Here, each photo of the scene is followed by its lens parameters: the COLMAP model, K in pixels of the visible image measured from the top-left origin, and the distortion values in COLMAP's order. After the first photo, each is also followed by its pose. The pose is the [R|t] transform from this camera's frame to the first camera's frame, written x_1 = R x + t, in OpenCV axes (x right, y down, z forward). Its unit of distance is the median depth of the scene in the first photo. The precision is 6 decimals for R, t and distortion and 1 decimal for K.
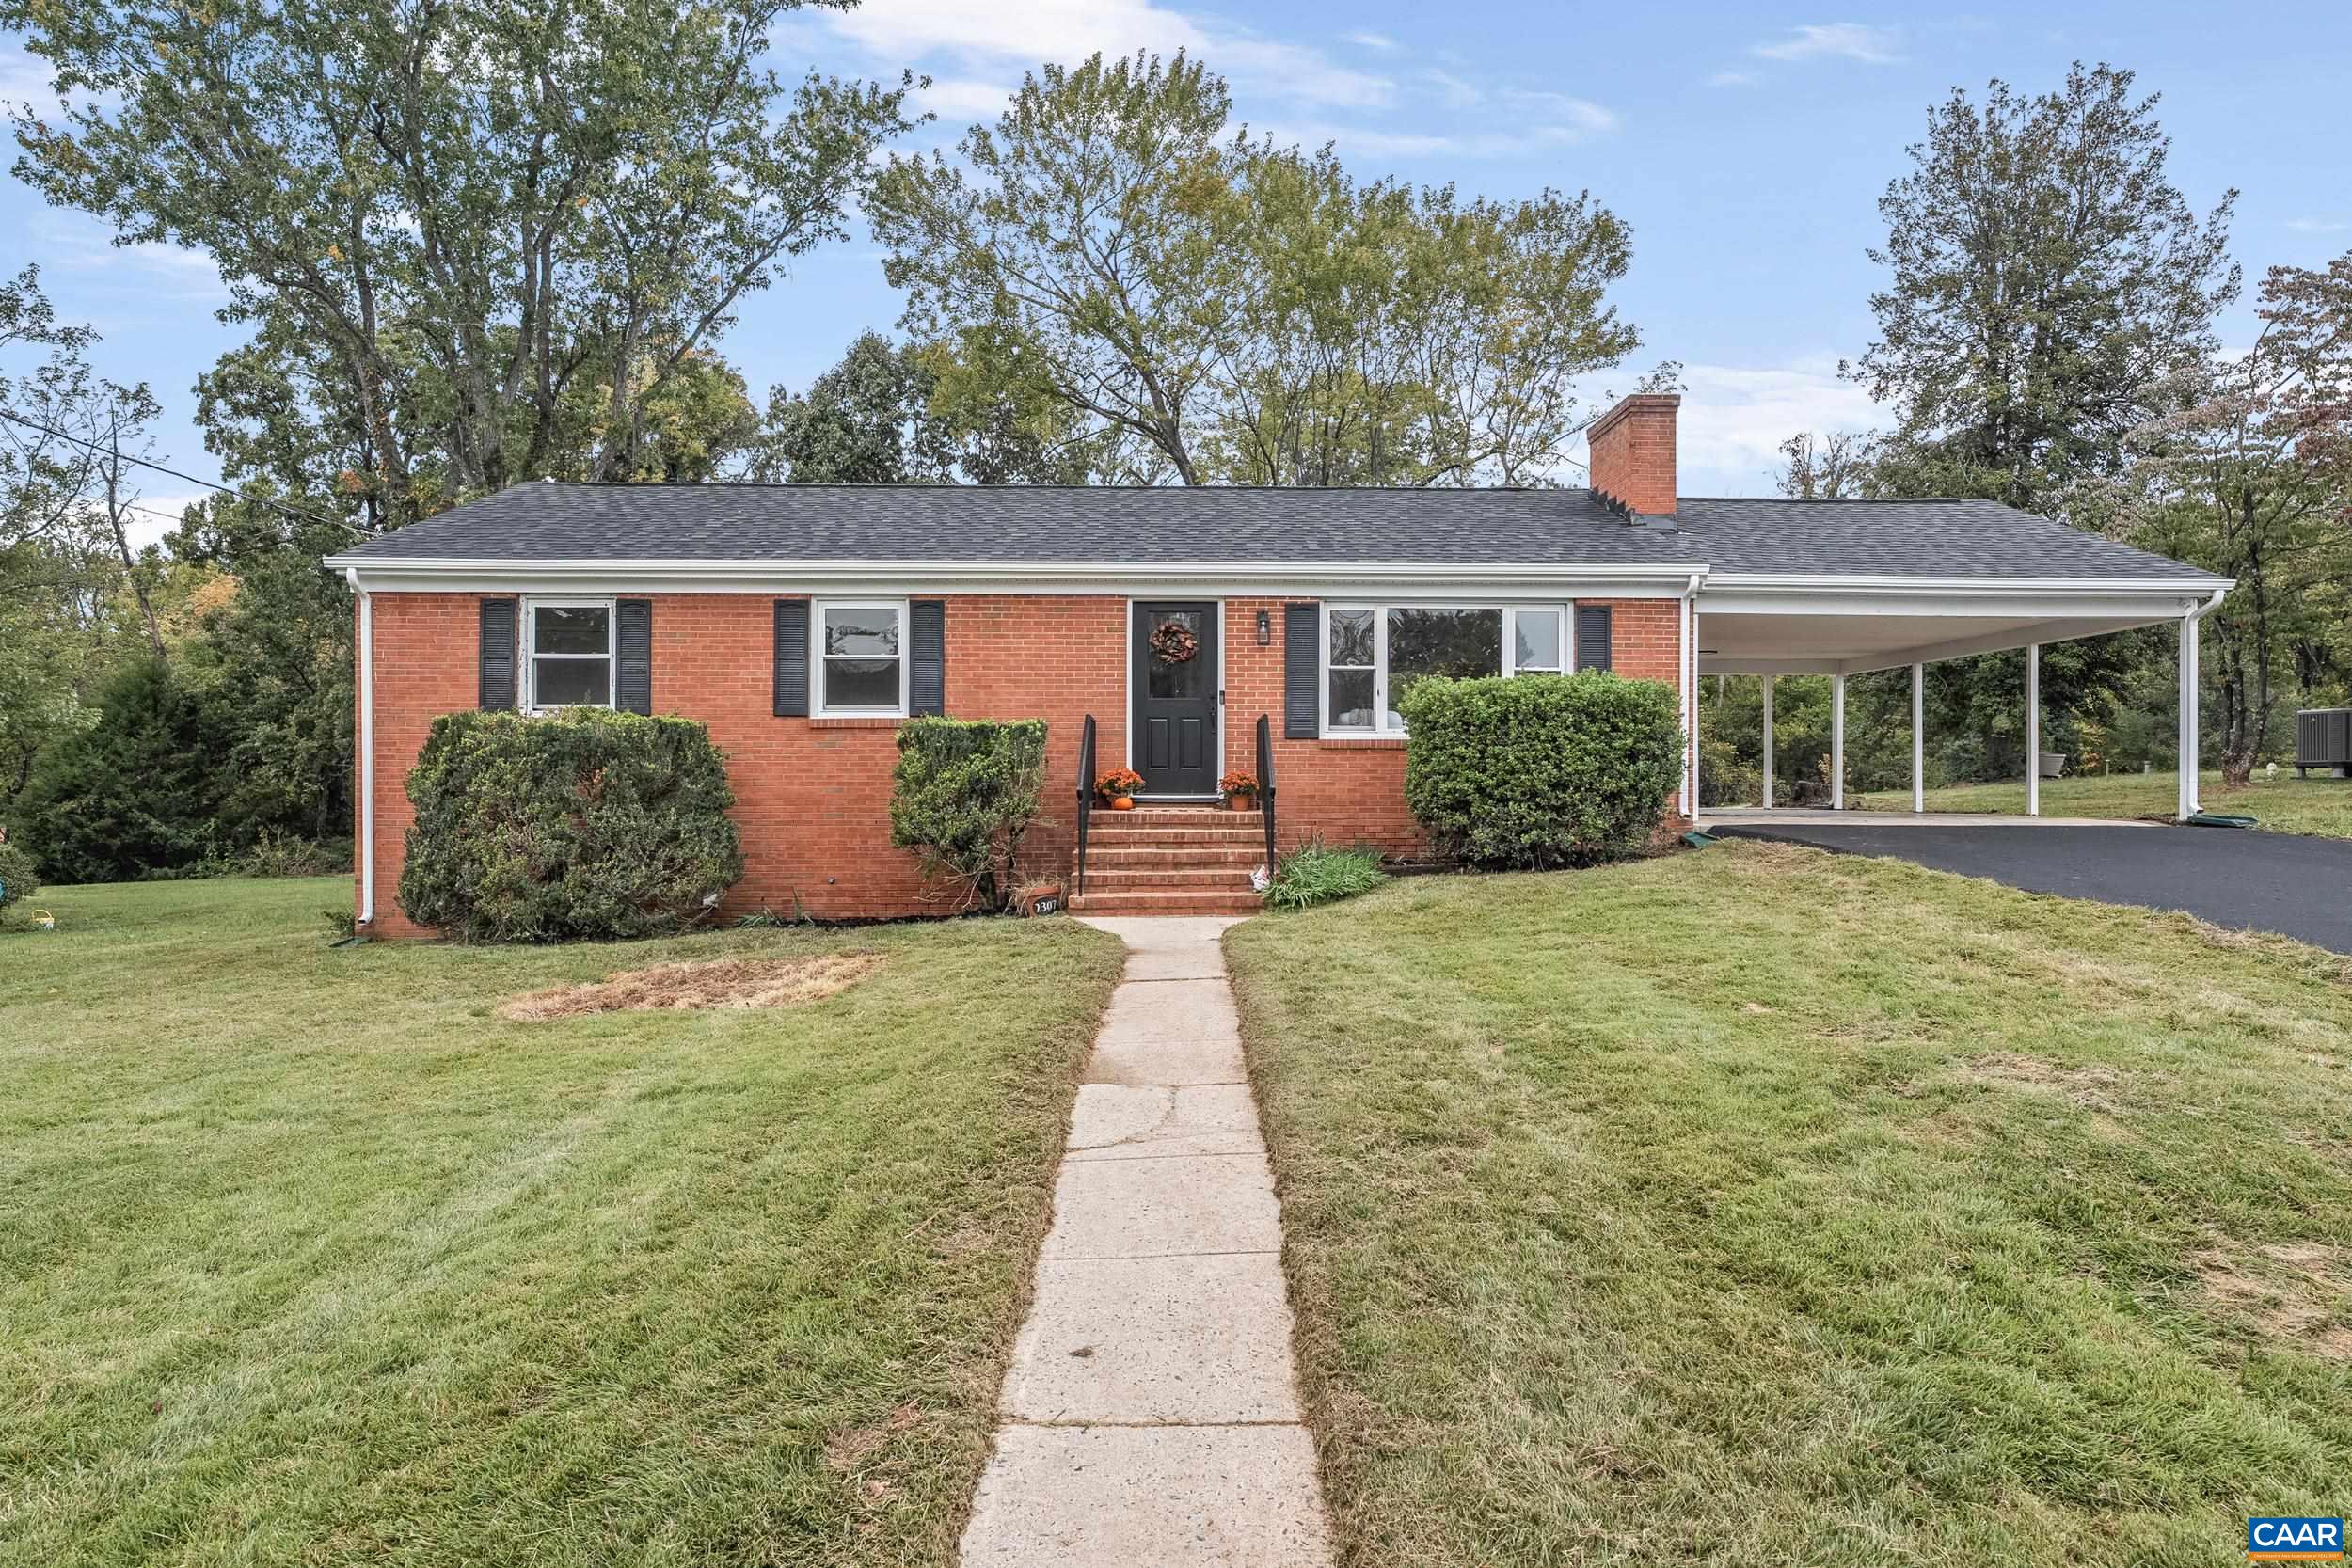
lens RADIAL K [[1379.6, 0, 1176.0], [0, 1379.6, 784.0], [0, 0, 1]] dist [0.000994, -0.000738]
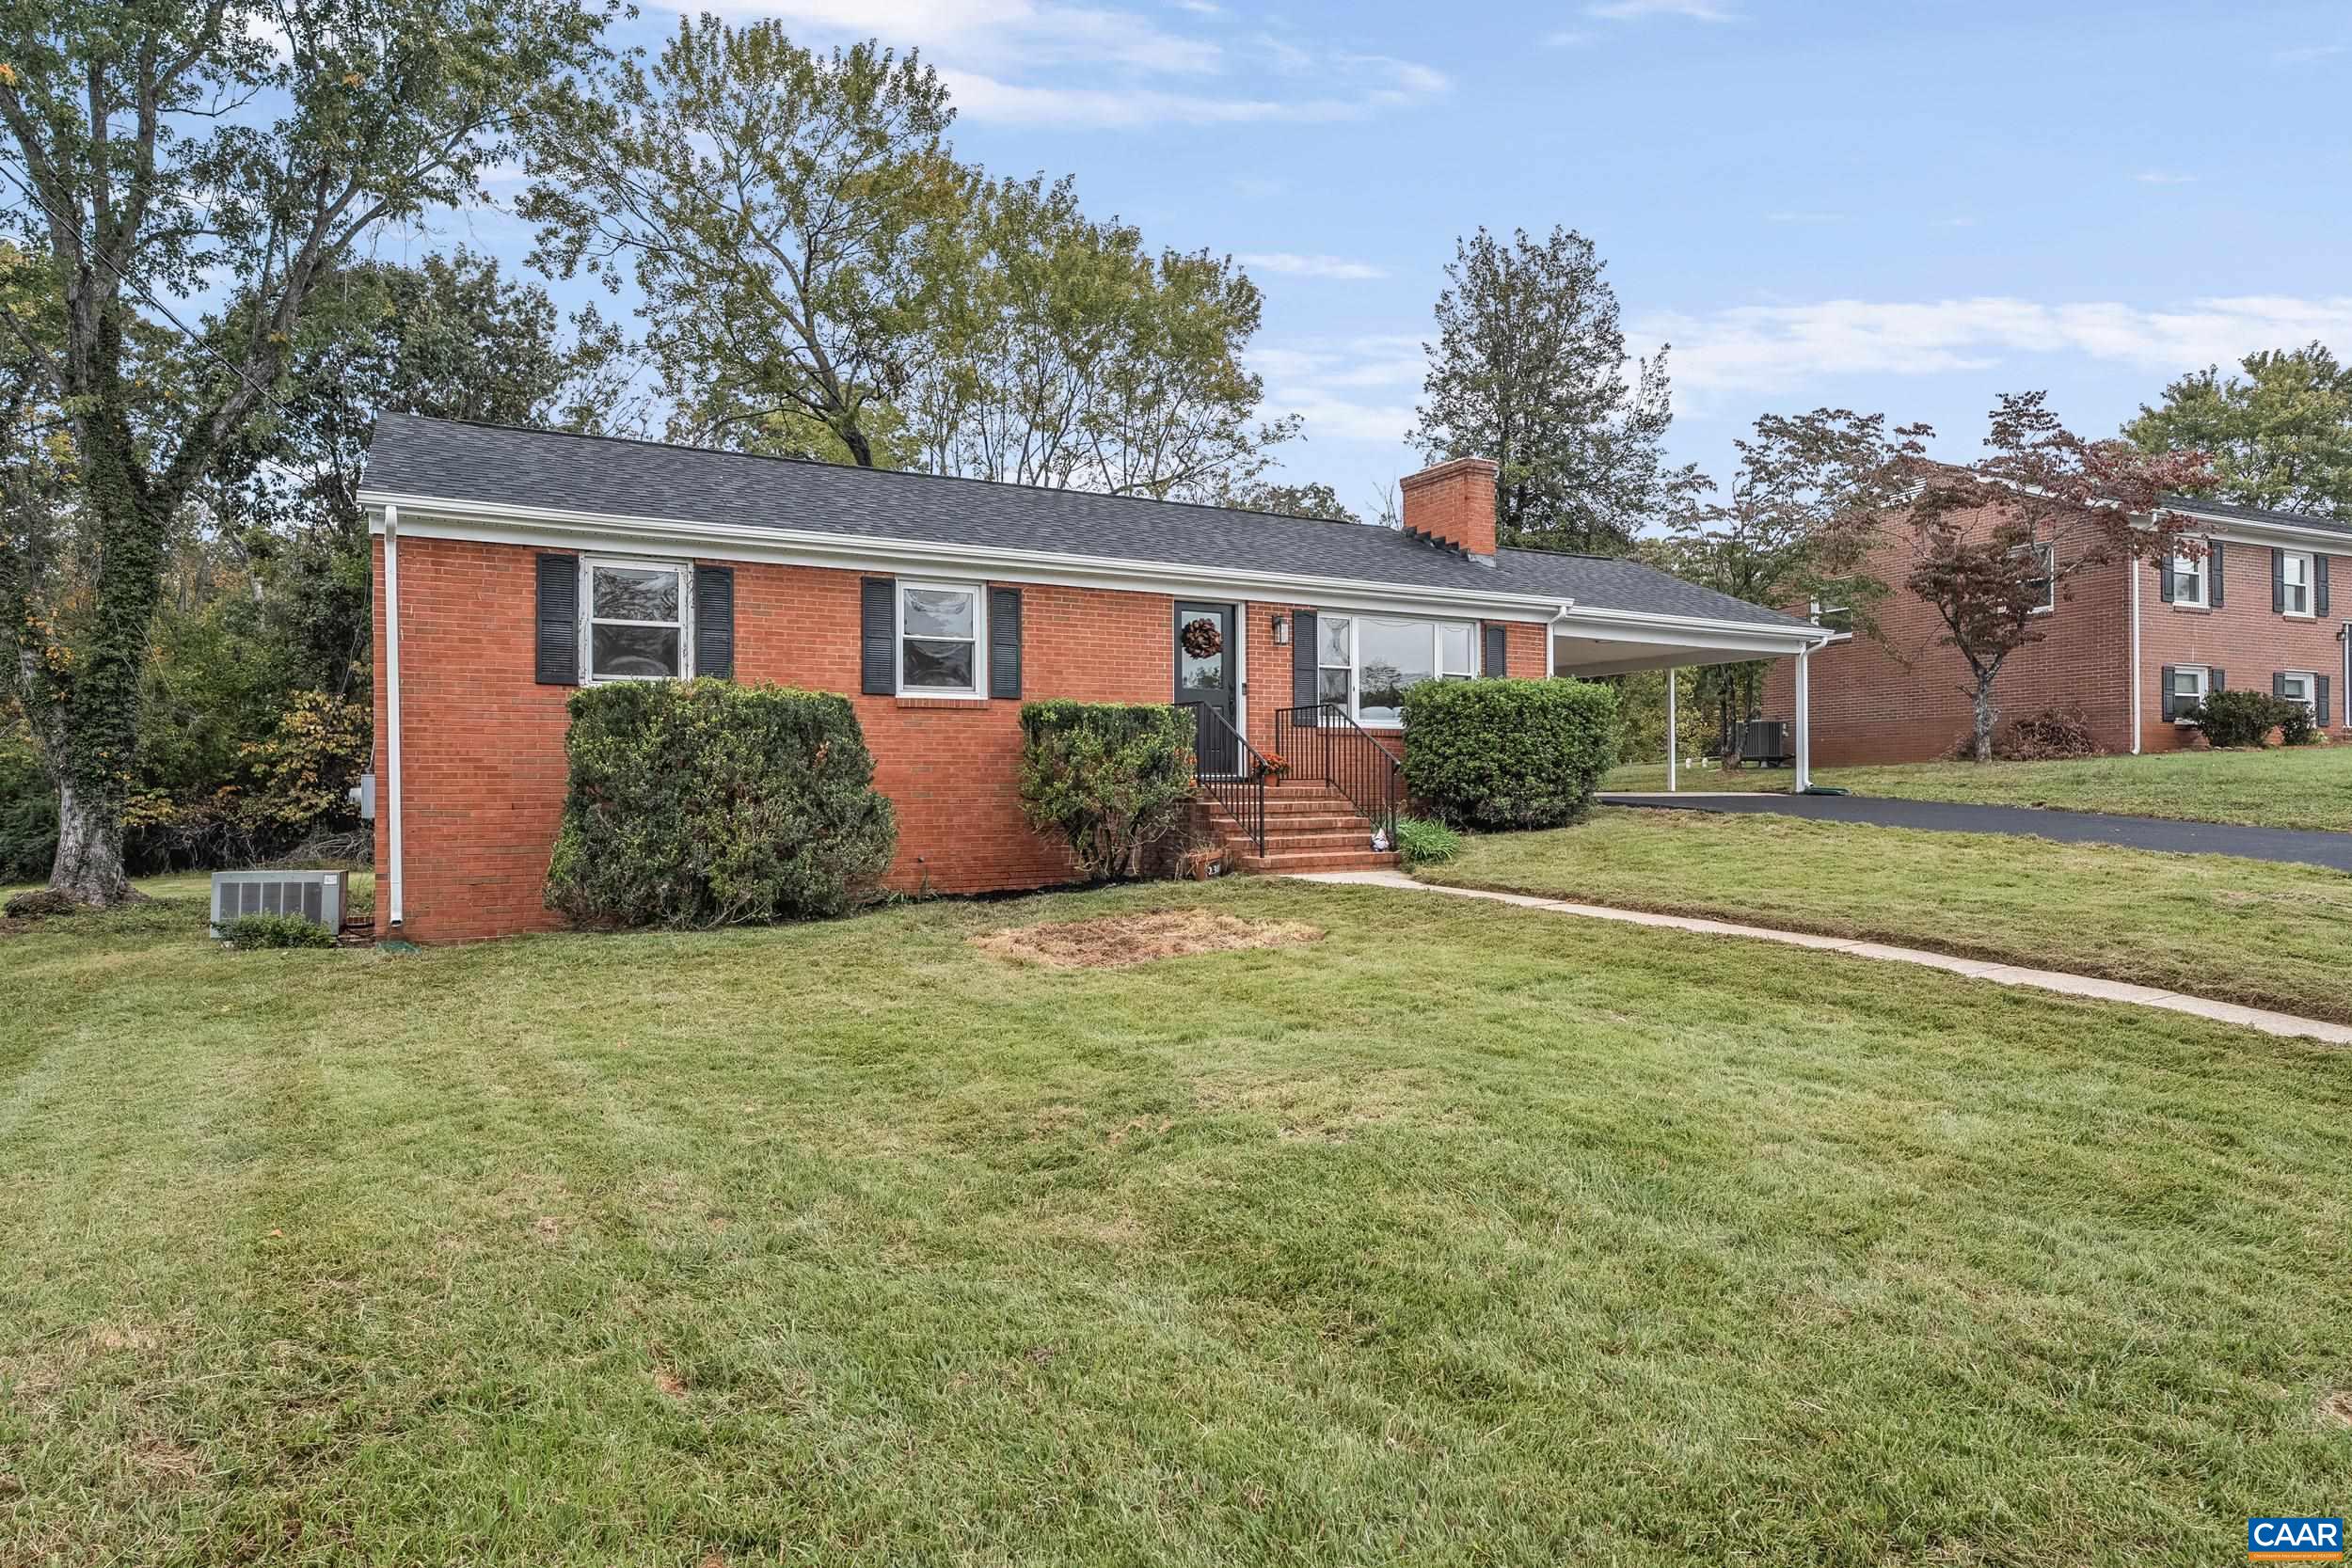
lens RADIAL K [[1380.7, 0, 1182.6], [0, 1380.7, 813.8], [0, 0, 1]] dist [-0.005072, 0.000367]
pose [[0.878002, -0.013678, 0.478462, -0.563505], [0.004631, 0.999788, 0.020083, 0.017563], [-0.478635, -0.015417, 0.877879, 0.018869]]
